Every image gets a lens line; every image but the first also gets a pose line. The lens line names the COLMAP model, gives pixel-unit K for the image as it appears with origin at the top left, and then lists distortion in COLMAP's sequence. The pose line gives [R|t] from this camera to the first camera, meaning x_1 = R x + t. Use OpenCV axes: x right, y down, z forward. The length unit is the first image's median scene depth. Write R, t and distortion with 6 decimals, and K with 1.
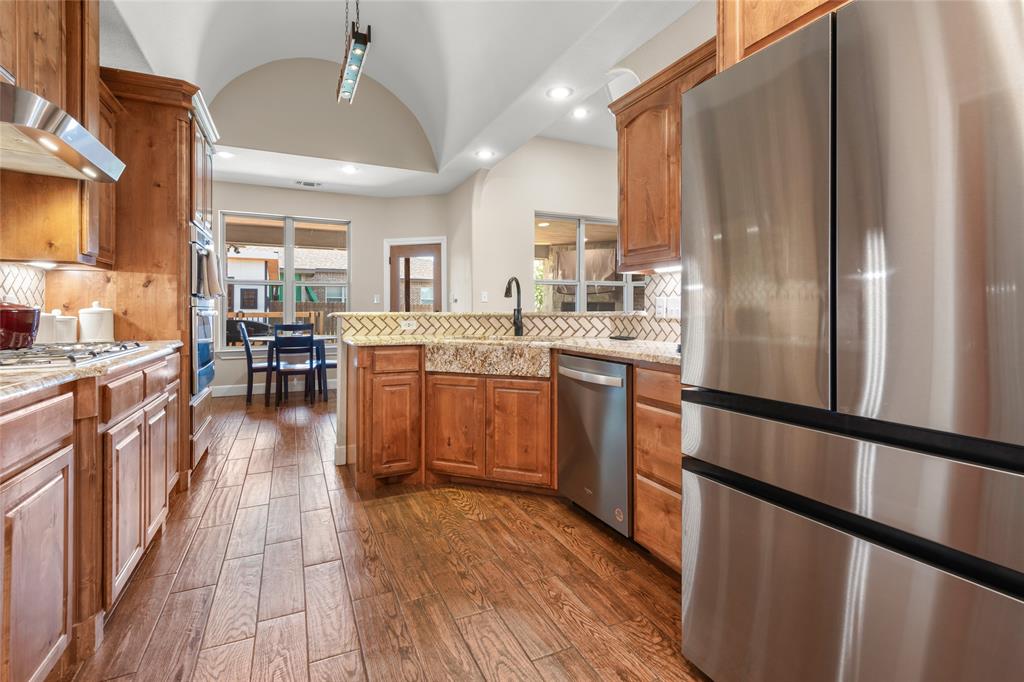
lens RADIAL K [[469.8, 0, 520.3], [0, 469.8, 314.7], [0, 0, 1]] dist [-0.000960, -0.000043]
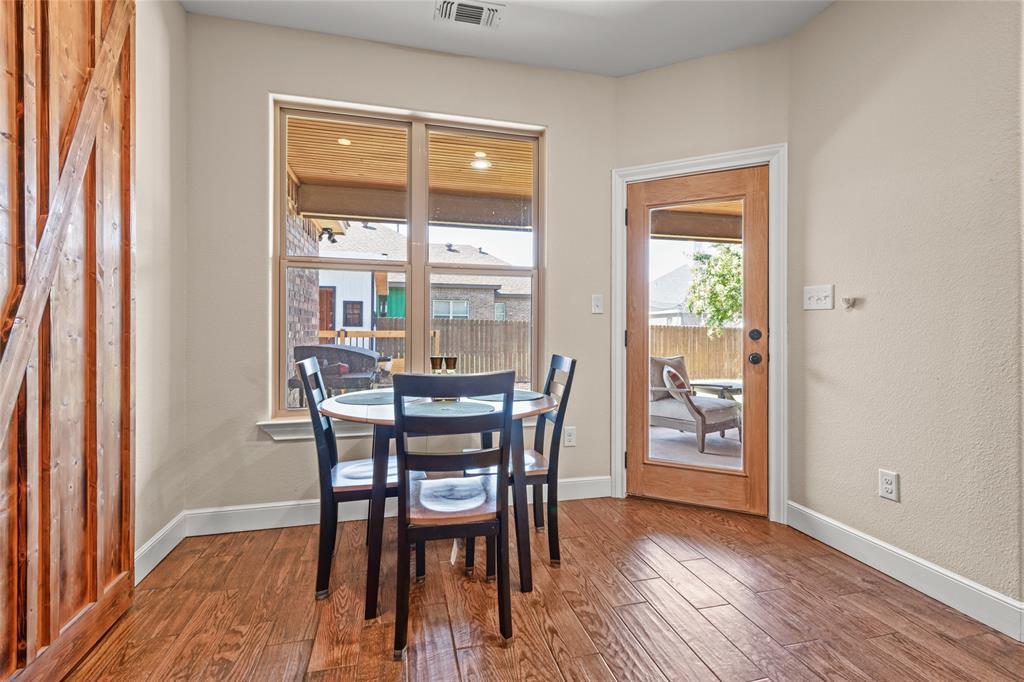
lens RADIAL K [[469.8, 0, 512.6], [0, 469.8, 335.4], [0, 0, 1]] dist [-0.000960, -0.000043]
pose [[0.978541, 0.006035, -0.205962, -0.281565], [-0.005284, 0.999977, 0.004196, -0.003986], [0.205983, -0.003018, 0.978551, 0.524984]]
